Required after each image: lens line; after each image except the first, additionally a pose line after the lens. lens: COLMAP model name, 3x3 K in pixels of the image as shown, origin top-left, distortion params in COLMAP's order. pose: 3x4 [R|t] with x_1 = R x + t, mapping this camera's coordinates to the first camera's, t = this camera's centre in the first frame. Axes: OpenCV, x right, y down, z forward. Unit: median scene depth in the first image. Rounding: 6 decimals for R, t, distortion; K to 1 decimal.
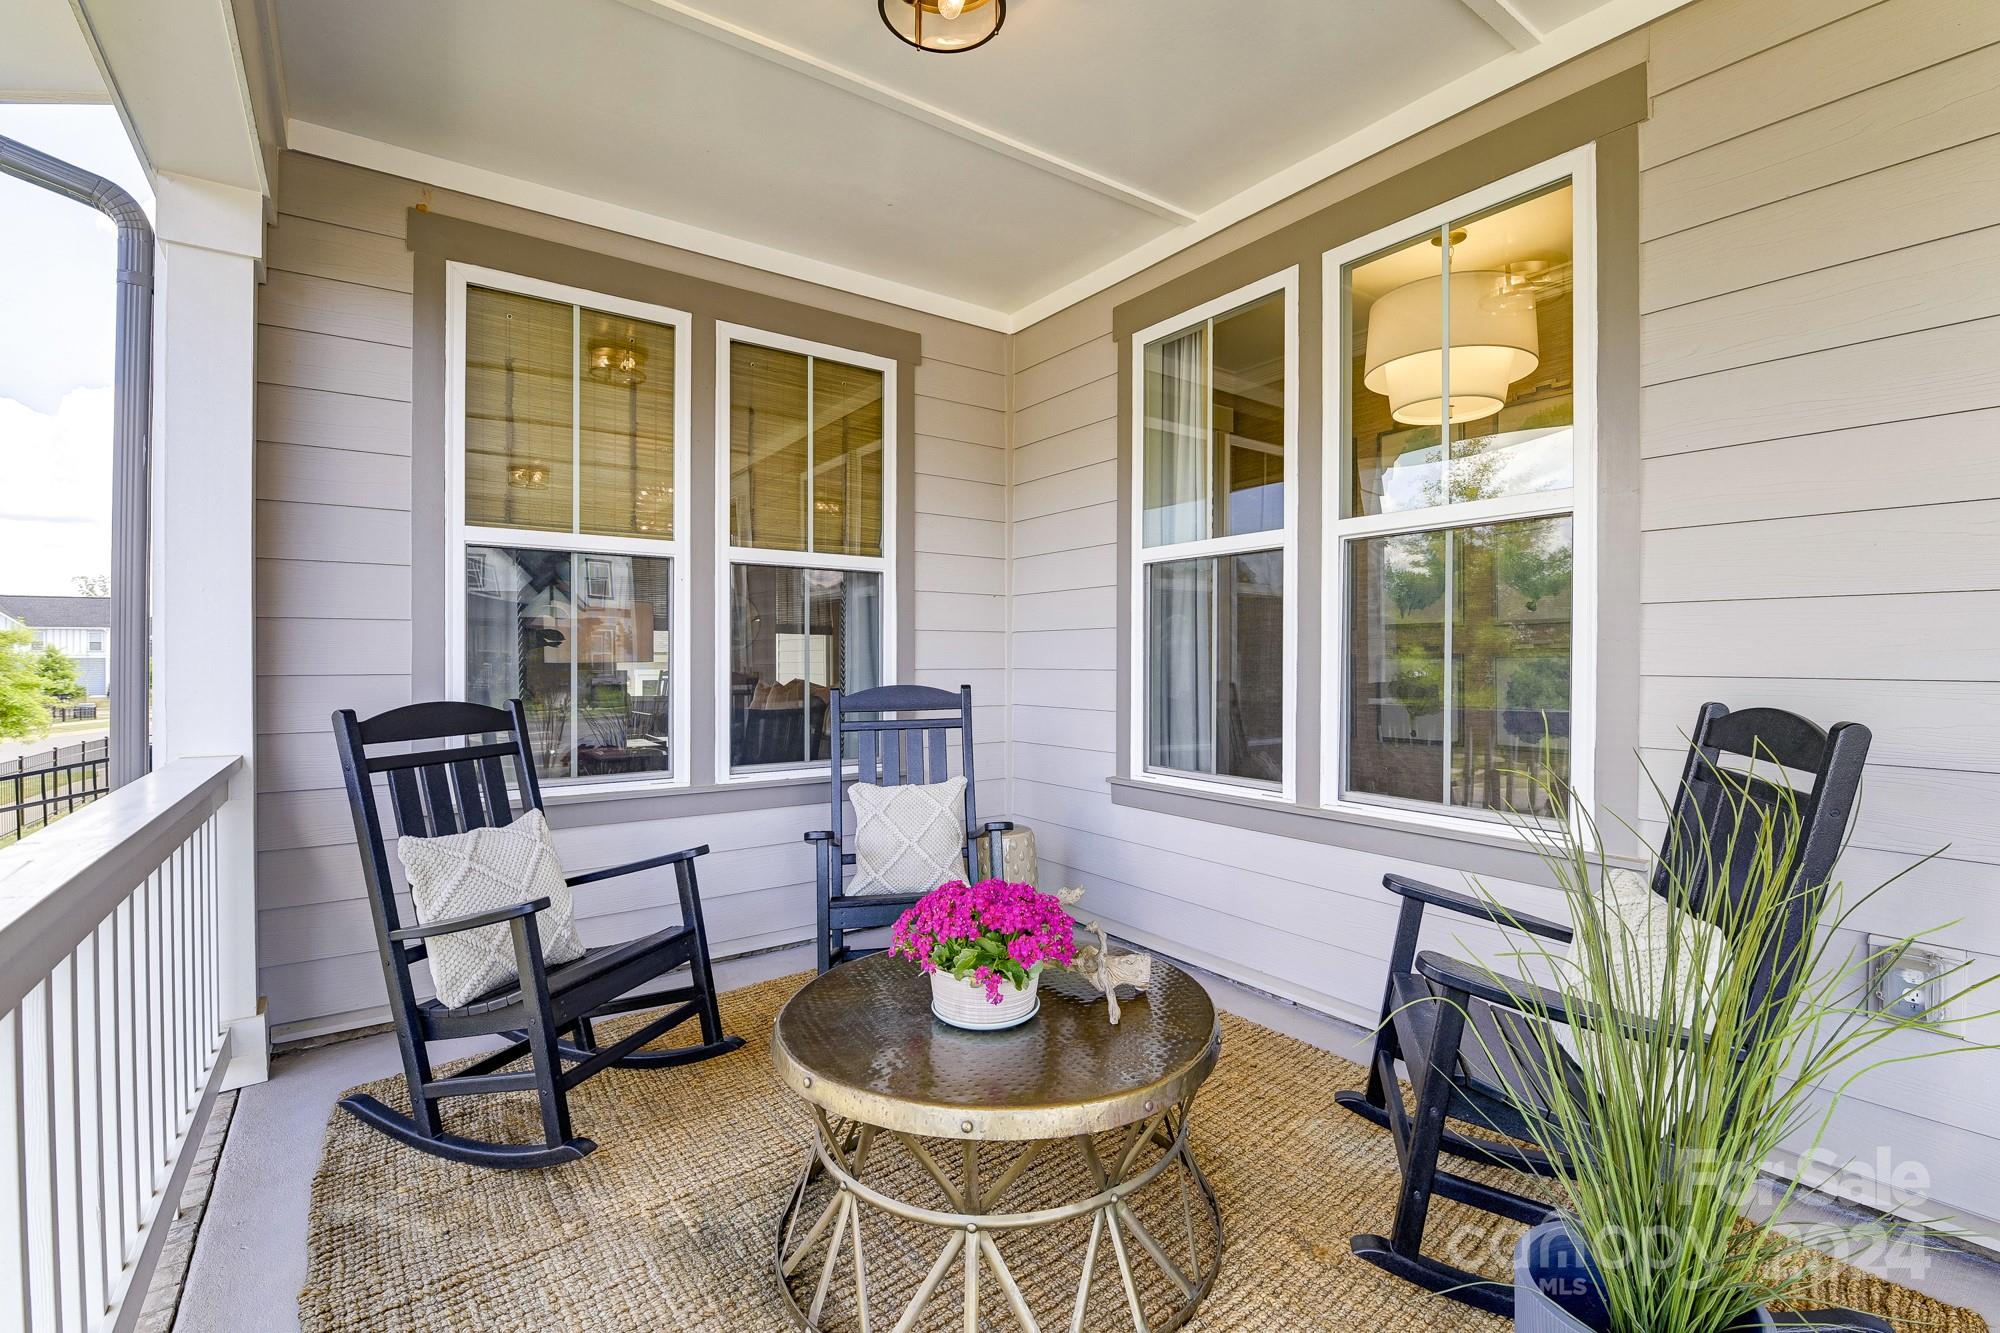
lens RADIAL K [[880.9, 0, 1000.0], [0, 880.9, 666.5], [0, 0, 1]] dist [0.001294, -0.021811]
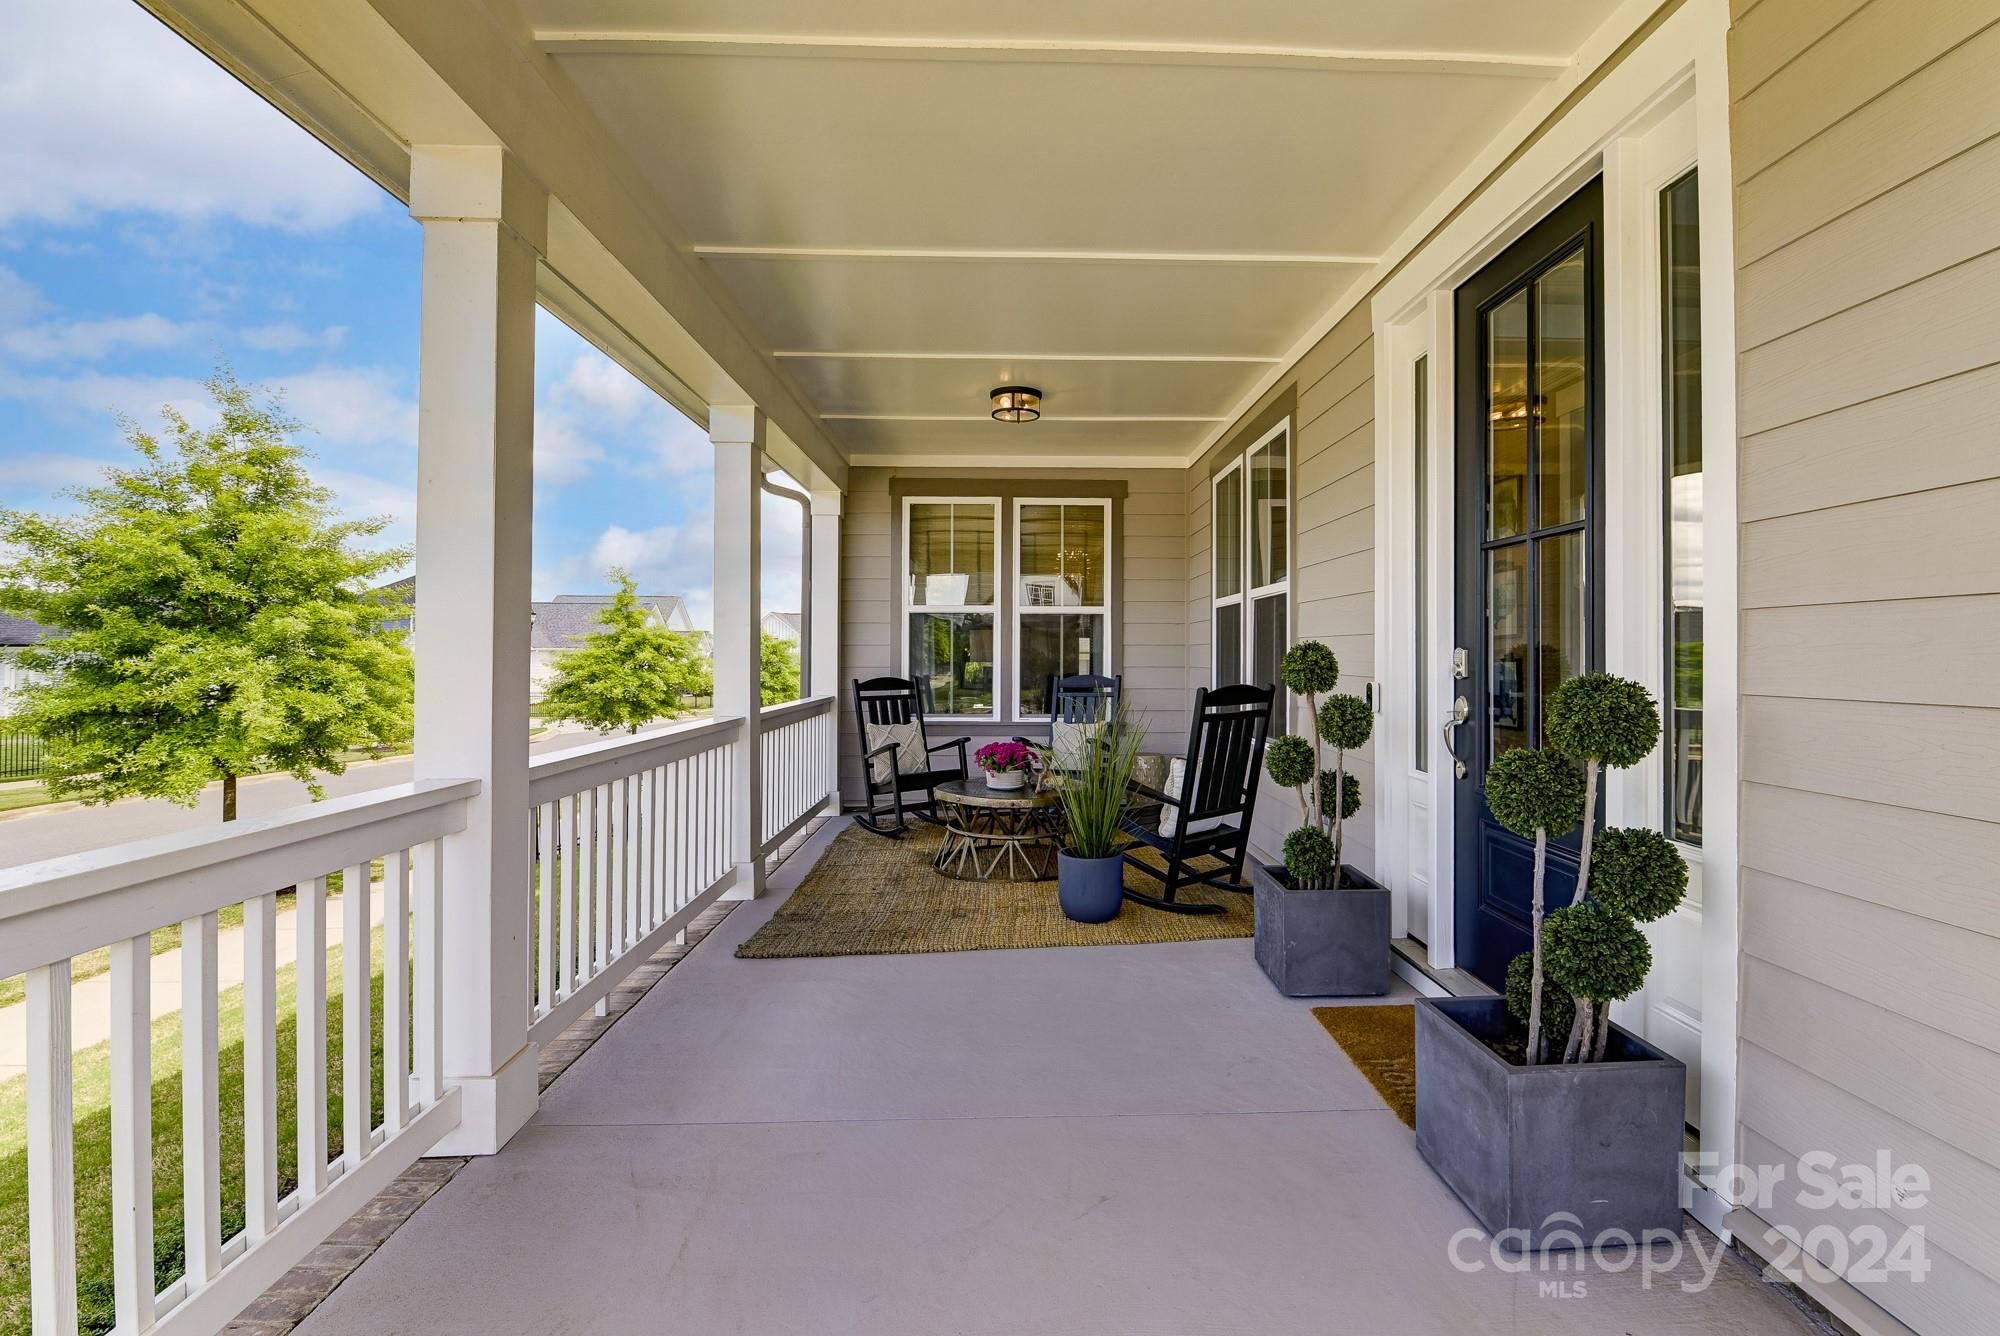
lens RADIAL K [[884.4, 0, 1009.4], [0, 884.4, 657.5], [0, 0, 1]] dist [-0.014948, -0.000285]
pose [[0.819434, -0.000611, -0.573174, 1.024810], [-0.003823, 0.999971, -0.006532, -0.004166], [0.573161, 0.007544, 0.819408, -0.844831]]
